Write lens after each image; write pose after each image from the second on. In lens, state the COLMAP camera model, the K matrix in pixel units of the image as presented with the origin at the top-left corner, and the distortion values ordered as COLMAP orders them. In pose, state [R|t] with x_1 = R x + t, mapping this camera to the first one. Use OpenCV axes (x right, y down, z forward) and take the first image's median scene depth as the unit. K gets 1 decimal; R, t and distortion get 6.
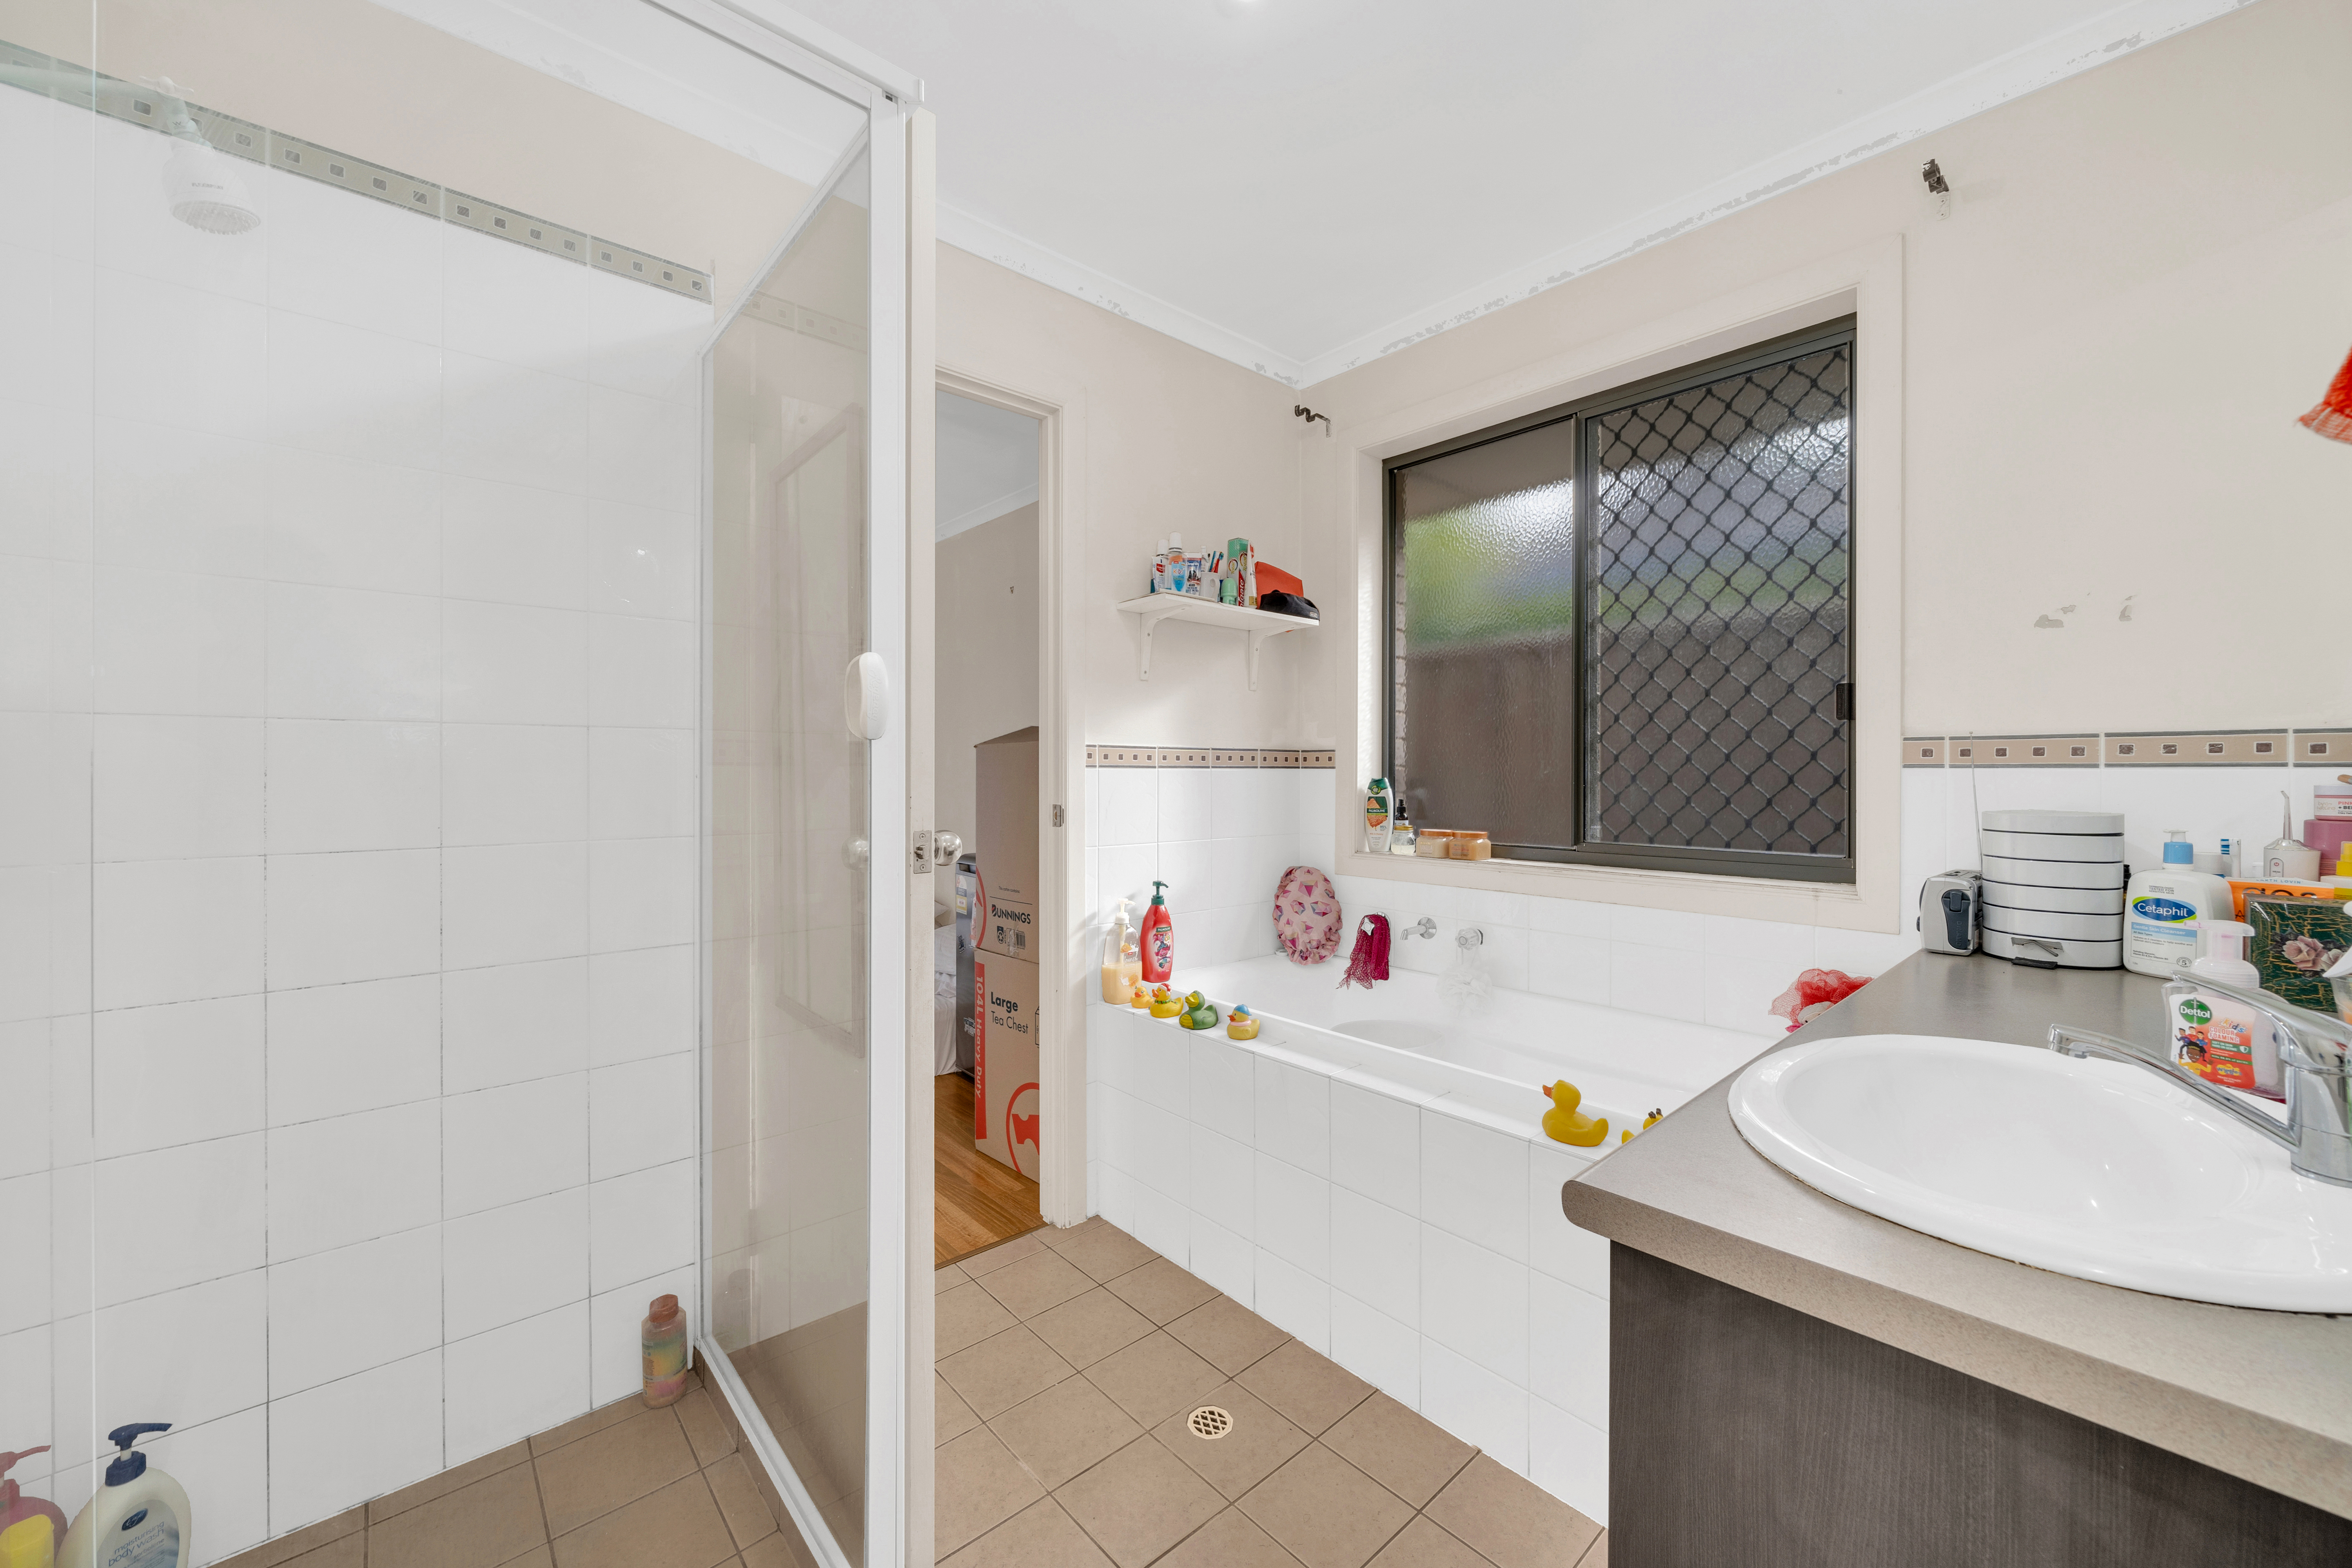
lens RADIAL K [[905.0, 0, 1173.4], [0, 905.0, 776.8], [0, 0, 1]] dist [-0.000180, 0.000001]
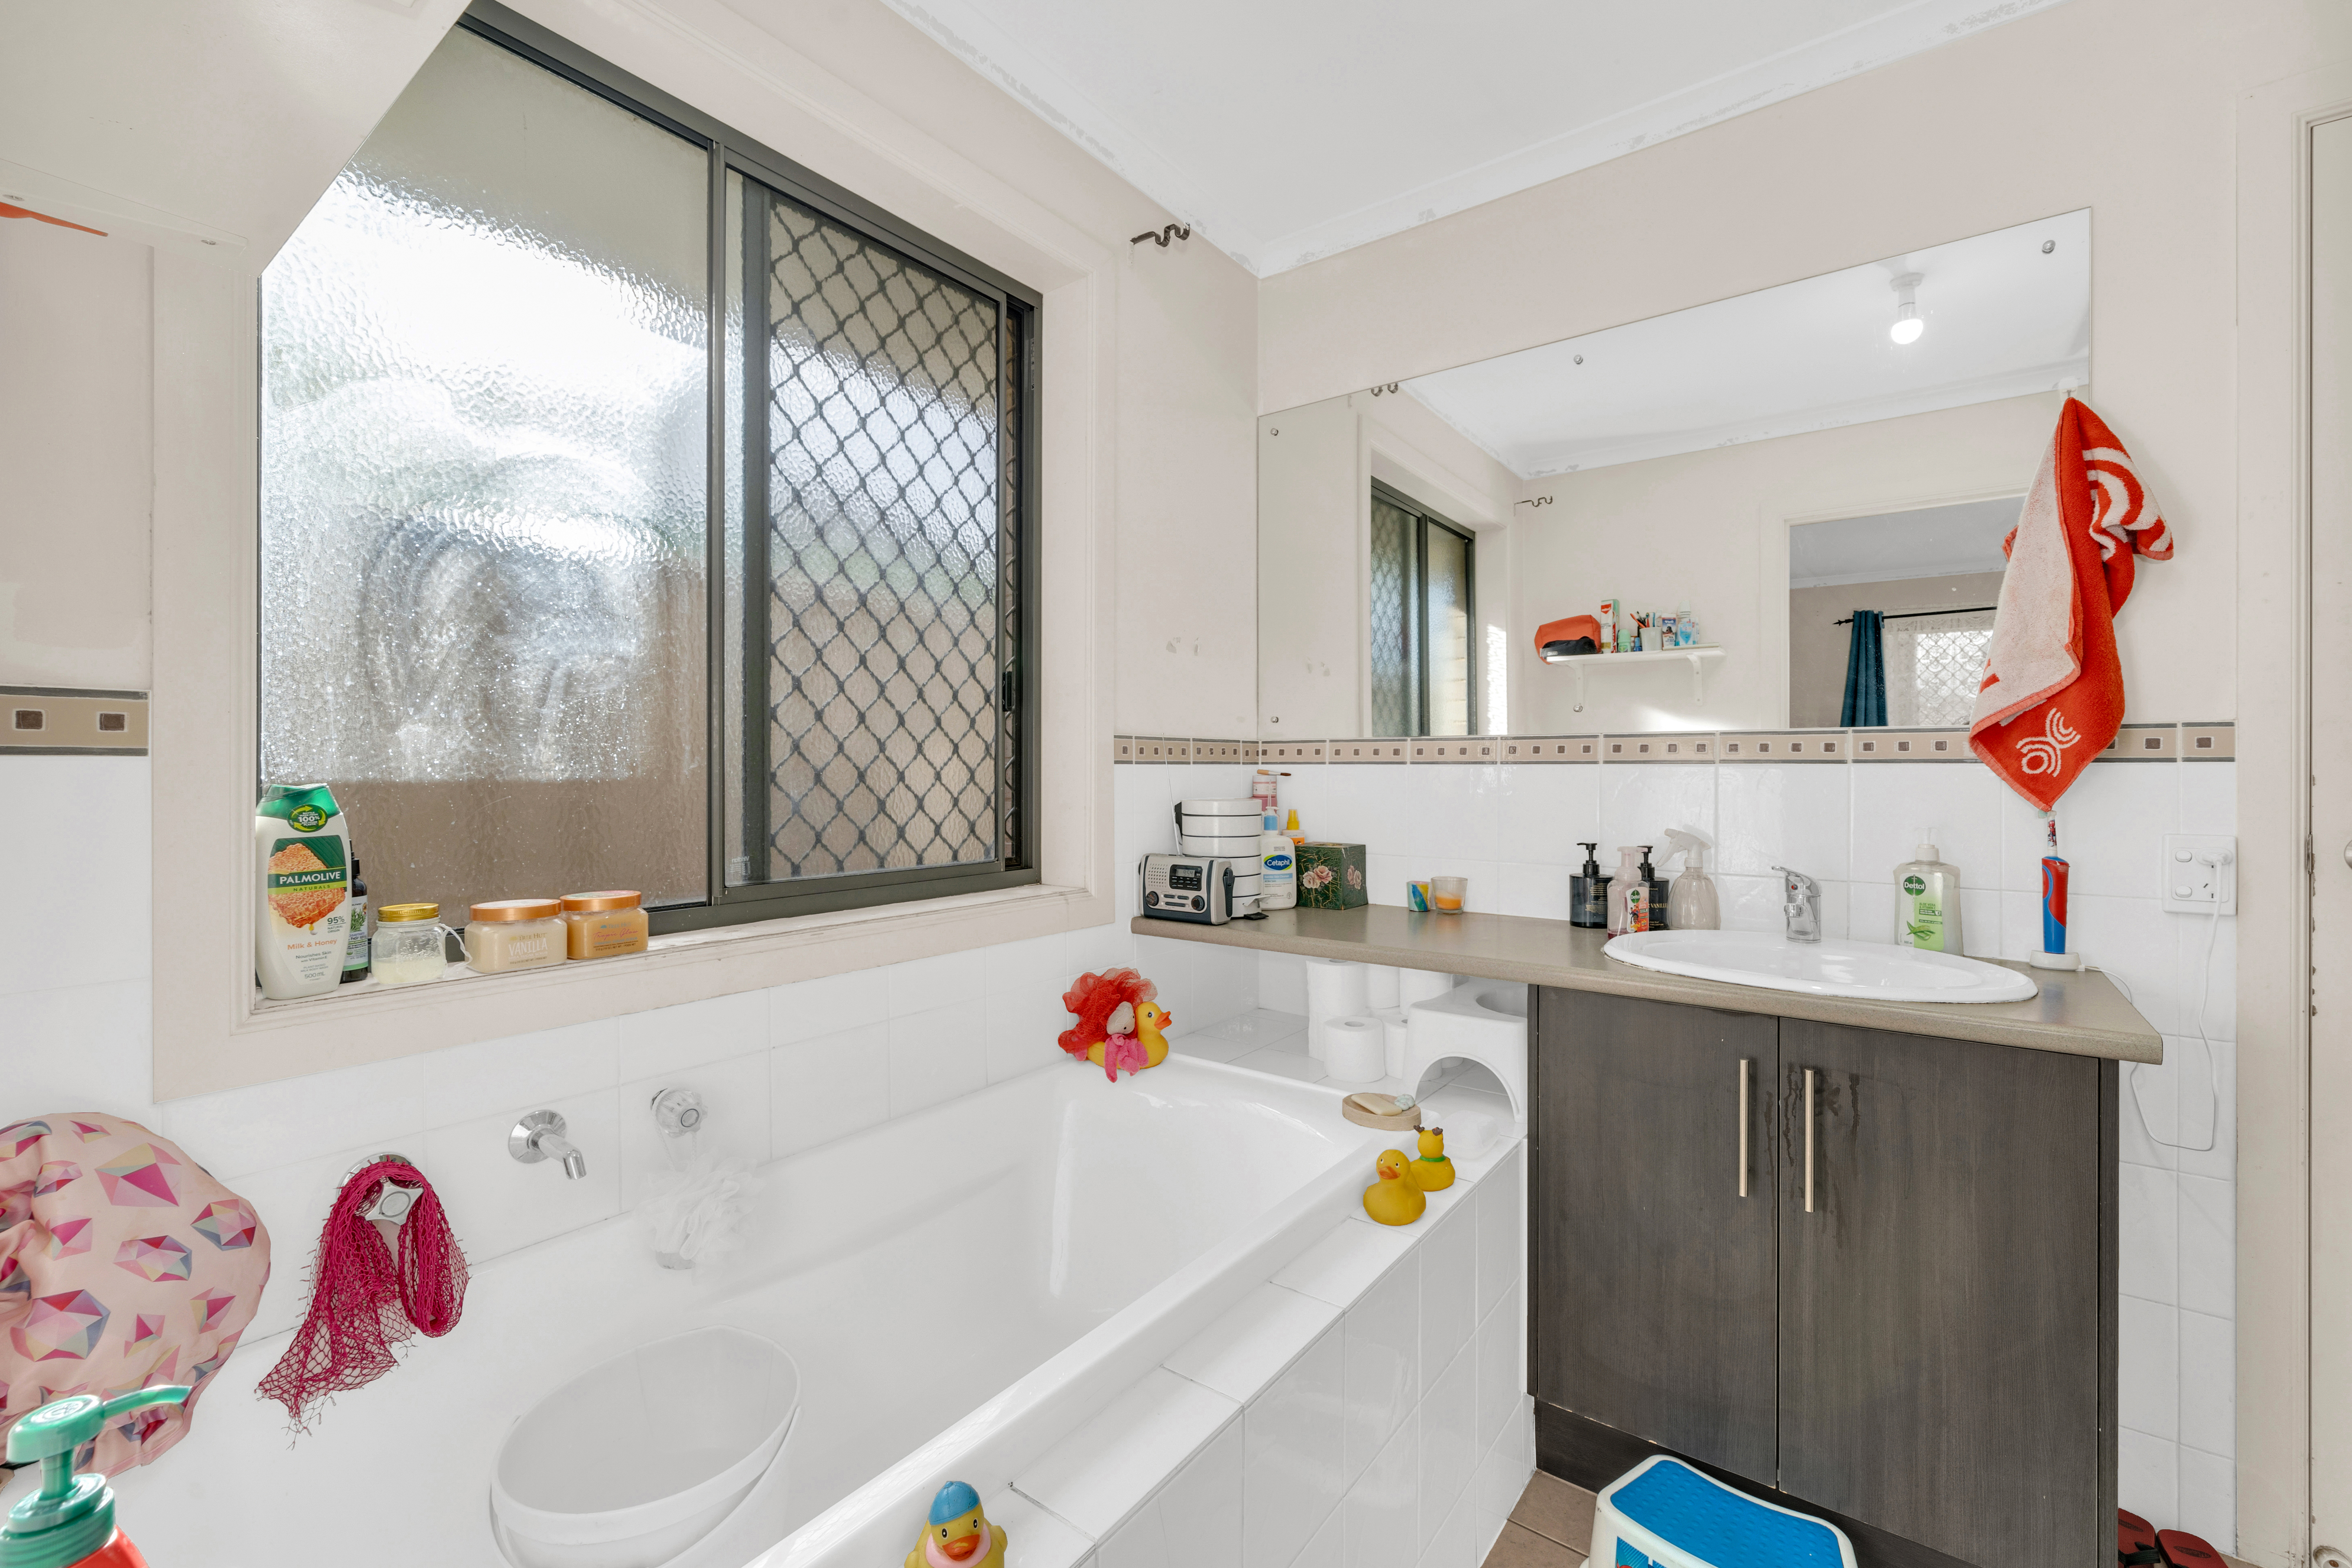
lens RADIAL K [[970.0, 0, 1177.7], [0, 970.0, 775.5], [0, 0, 1]] dist [-0.001566, -0.000151]
pose [[-0.187258, -0.006189, 0.982291, -0.210458], [0.006471, 0.999951, 0.007534, -0.002740], [-0.982290, 0.007767, -0.187208, 0.762820]]
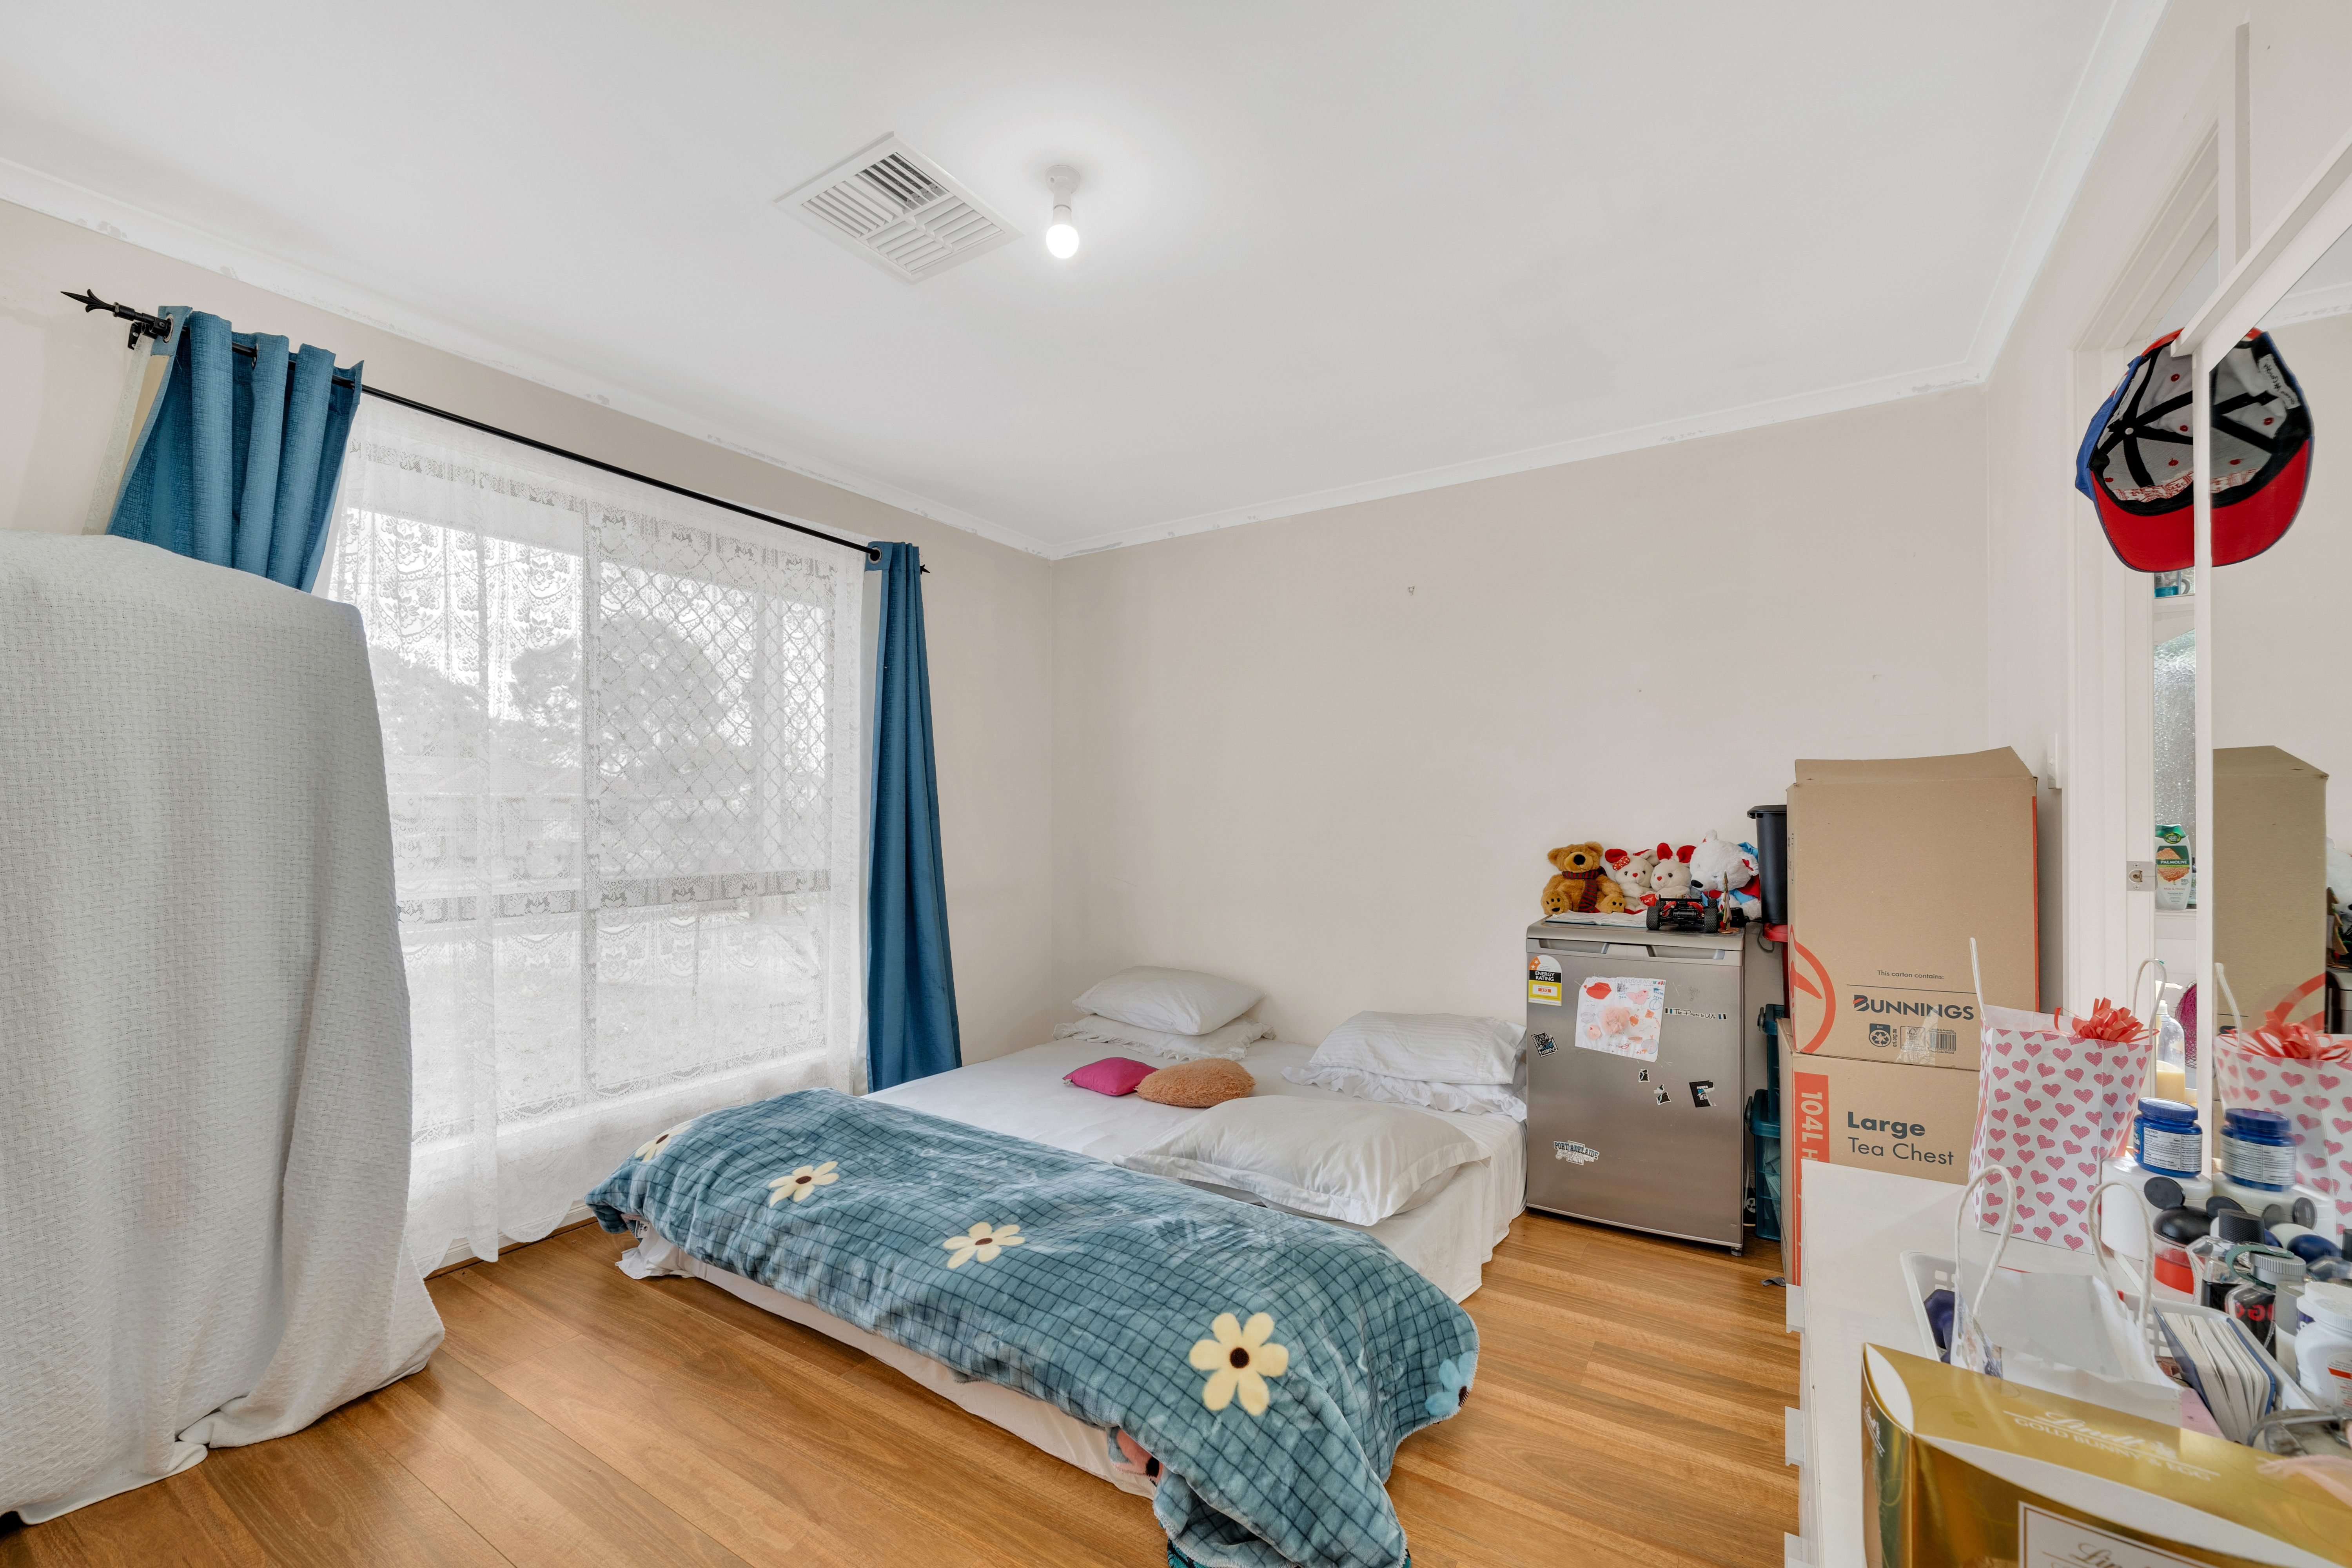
lens RADIAL K [[970.0, 0, 1172.6], [0, 970.0, 798.5], [0, 0, 1]] dist [-0.001566, -0.000151]
pose [[0.959290, 0.001129, 0.282421, -0.990630], [0.005269, 0.999746, -0.021894, -0.008555], [-0.282374, 0.022490, 0.959041, 0.388248]]
